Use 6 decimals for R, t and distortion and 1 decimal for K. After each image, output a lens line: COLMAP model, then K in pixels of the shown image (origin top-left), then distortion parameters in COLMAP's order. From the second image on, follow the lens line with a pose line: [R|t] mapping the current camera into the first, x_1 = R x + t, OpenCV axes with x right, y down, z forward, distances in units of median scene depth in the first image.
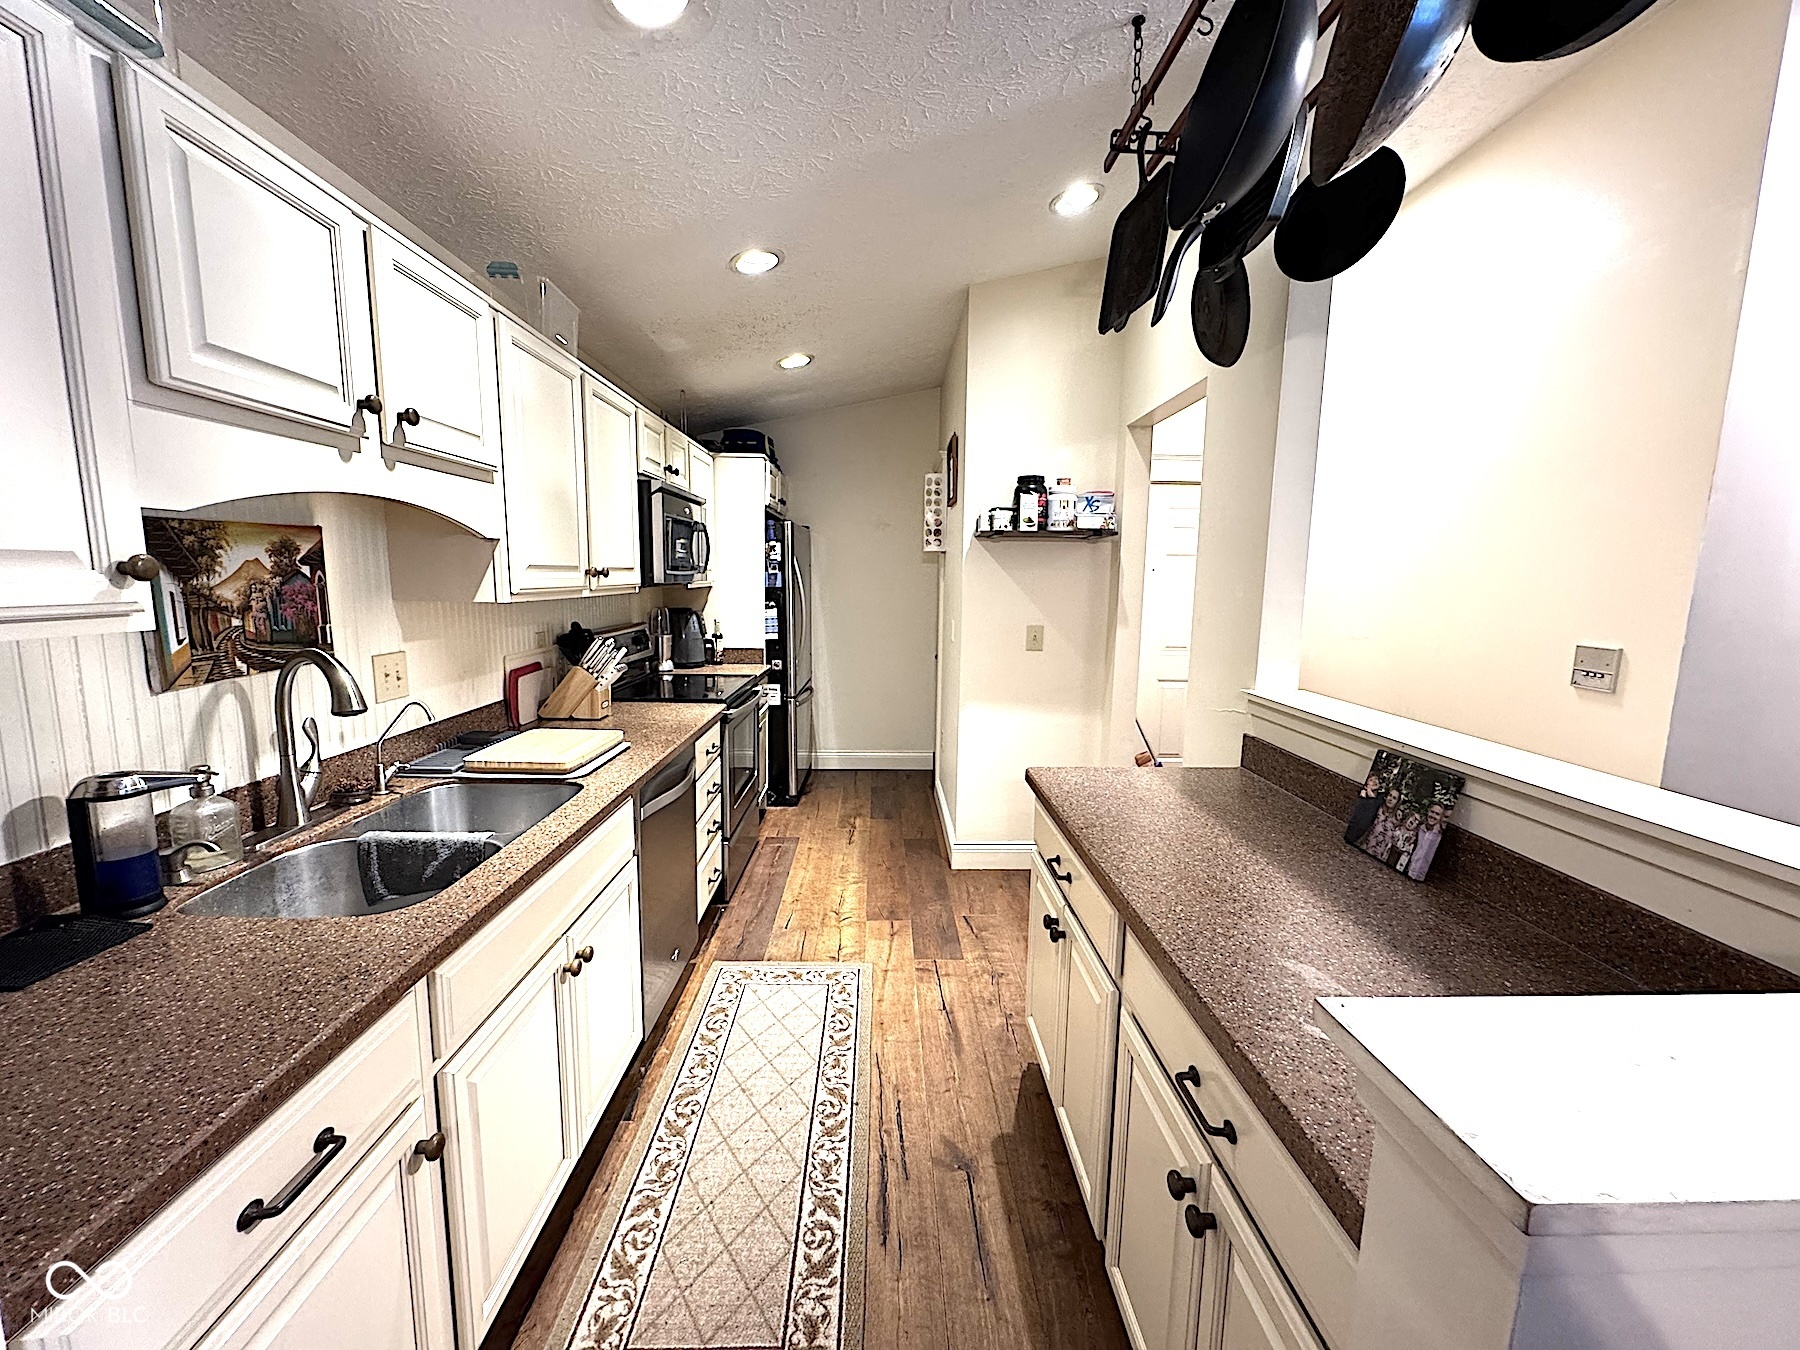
lens RADIAL K [[719.2, 0, 898.6], [0, 719.2, 672.2], [0, 0, 1]] dist [-0.001085, -0.000224]
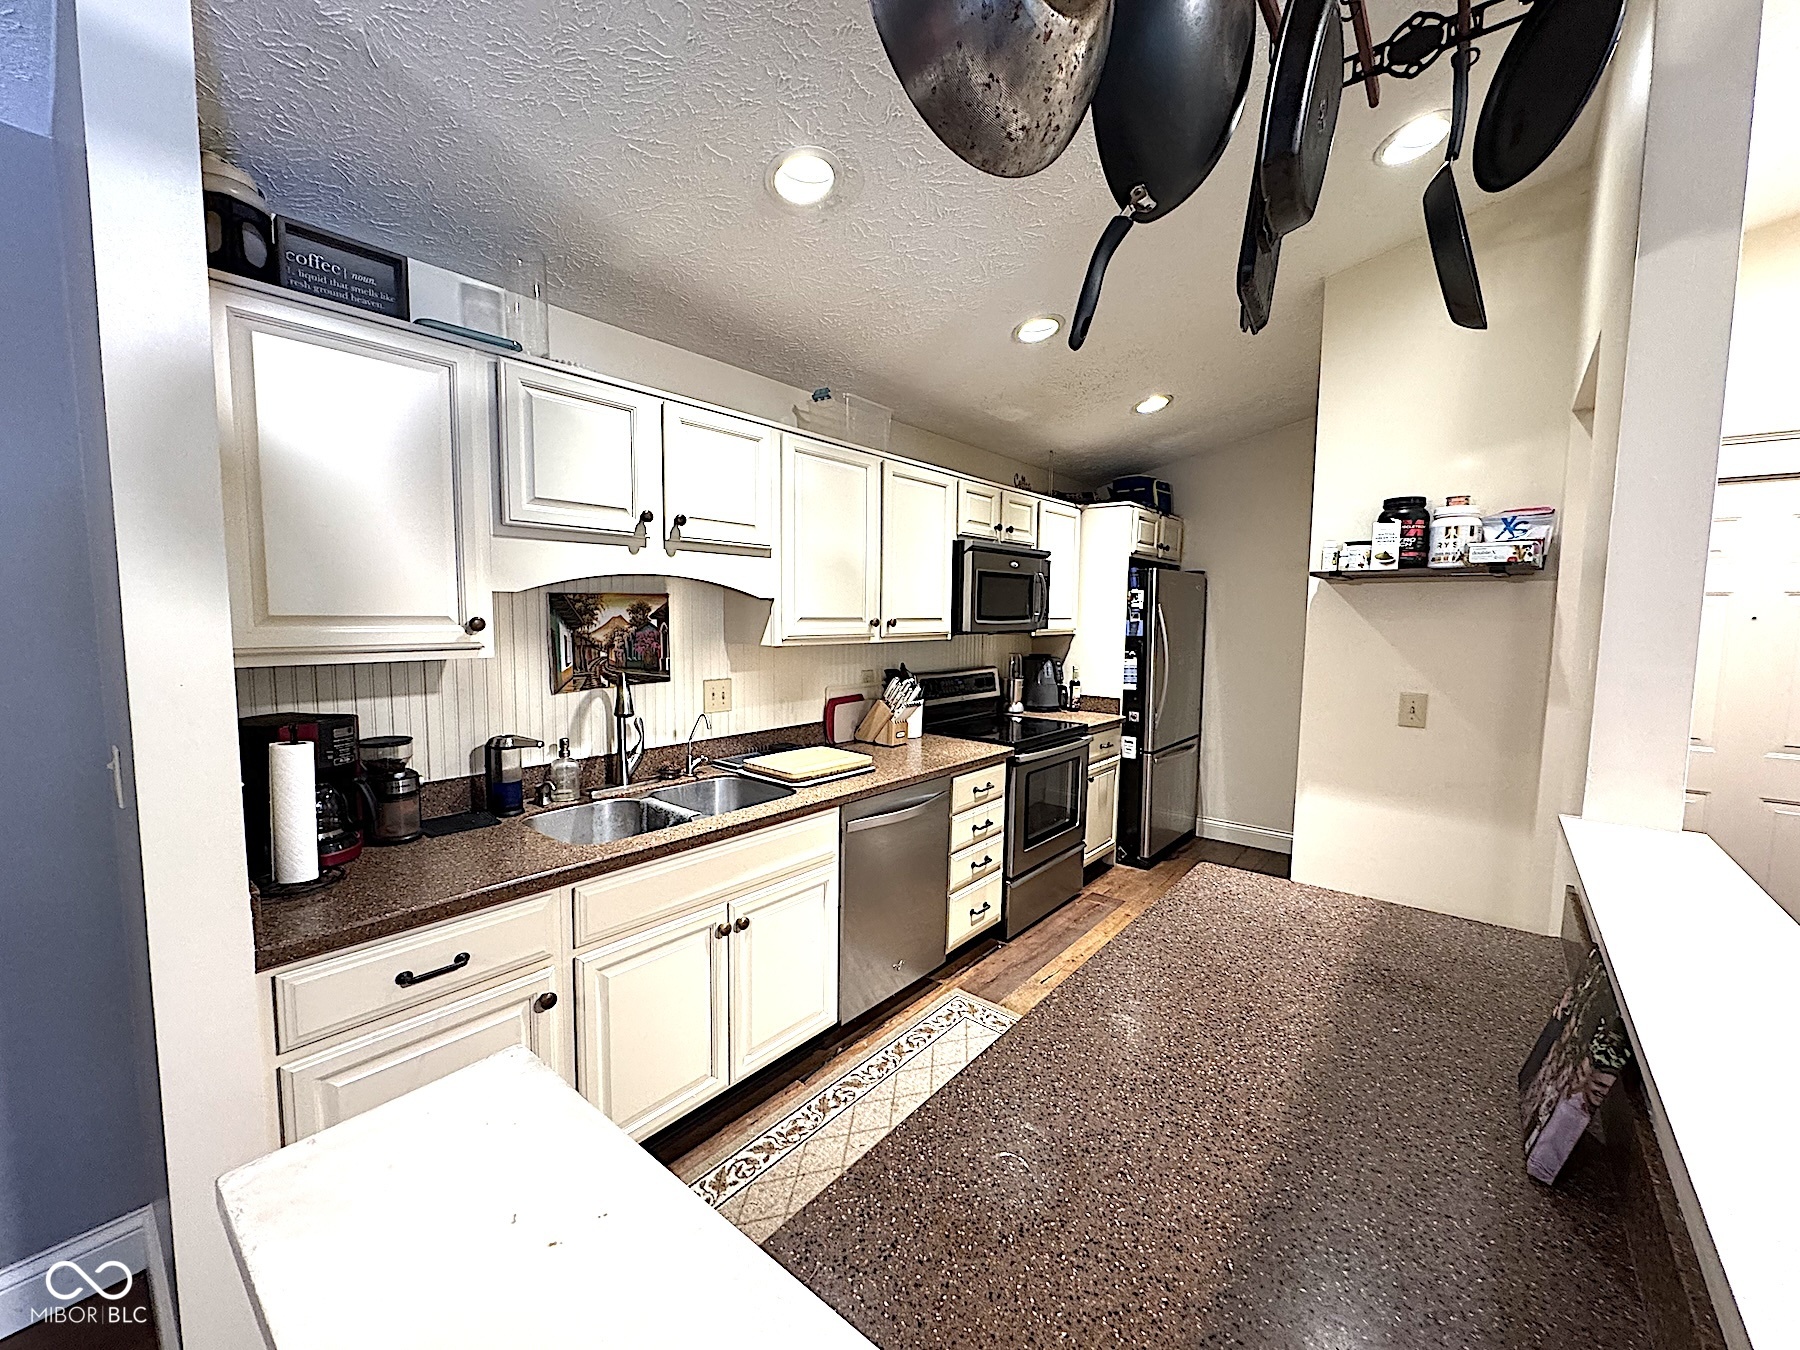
lens RADIAL K [[719.2, 0, 898.6], [0, 719.2, 672.2], [0, 0, 1]] dist [-0.001085, -0.000224]
pose [[0.754546, 0.050018, -0.654338, 0.350076], [-0.089813, 0.995580, -0.027464, -0.023691], [0.650072, 0.079490, 0.755704, 0.108539]]
